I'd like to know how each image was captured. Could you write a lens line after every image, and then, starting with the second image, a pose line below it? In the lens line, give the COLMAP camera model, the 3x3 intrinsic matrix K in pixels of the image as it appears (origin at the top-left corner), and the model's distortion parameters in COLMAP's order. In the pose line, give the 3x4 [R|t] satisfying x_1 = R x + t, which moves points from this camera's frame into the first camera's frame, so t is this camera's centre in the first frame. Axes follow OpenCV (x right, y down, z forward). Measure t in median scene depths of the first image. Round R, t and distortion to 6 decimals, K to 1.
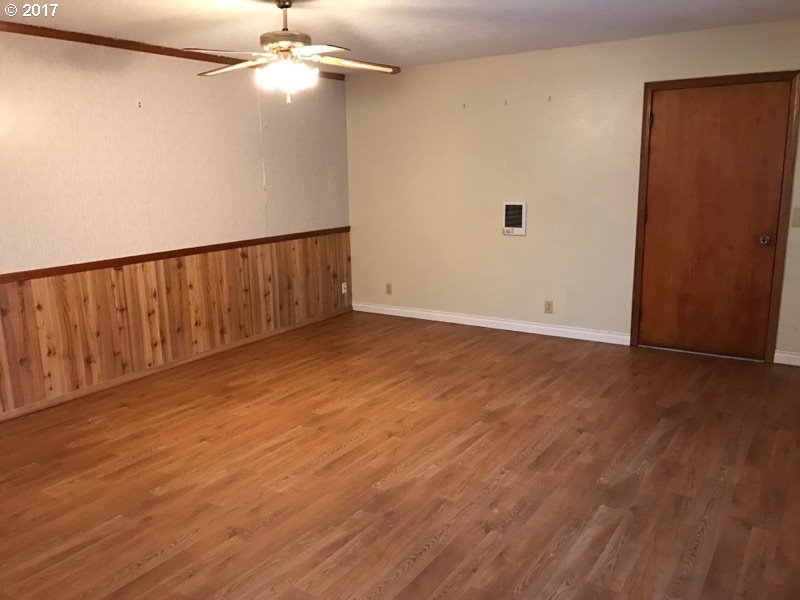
lens RADIAL K [[639.6, 0, 398.6], [0, 639.6, 300.4], [0, 0, 1]] dist [0.004693, 0.004594]
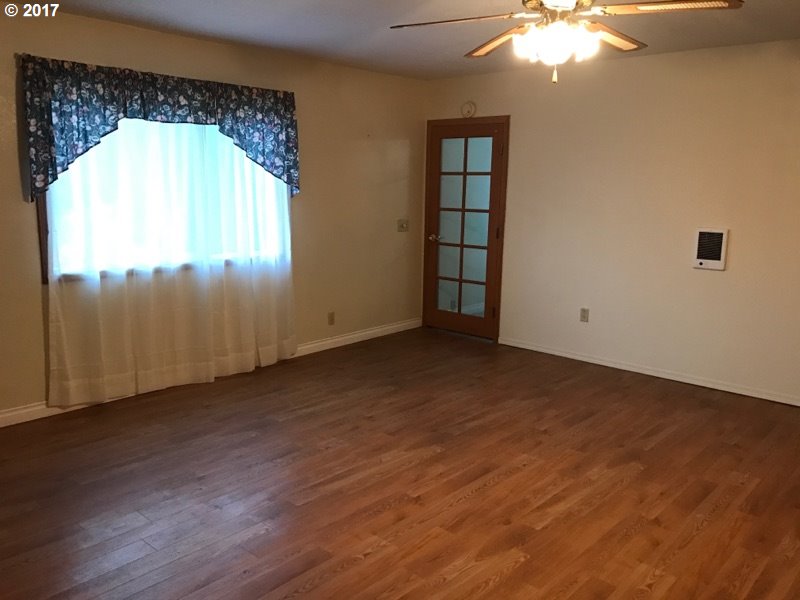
lens RADIAL K [[639.6, 0, 398.6], [0, 639.6, 300.4], [0, 0, 1]] dist [0.004693, 0.004594]
pose [[-0.988616, -0.018219, 0.149354, -0.119014], [0.040048, 0.924971, 0.377921, -0.376256], [-0.145034, 0.379600, -0.913712, 1.850195]]
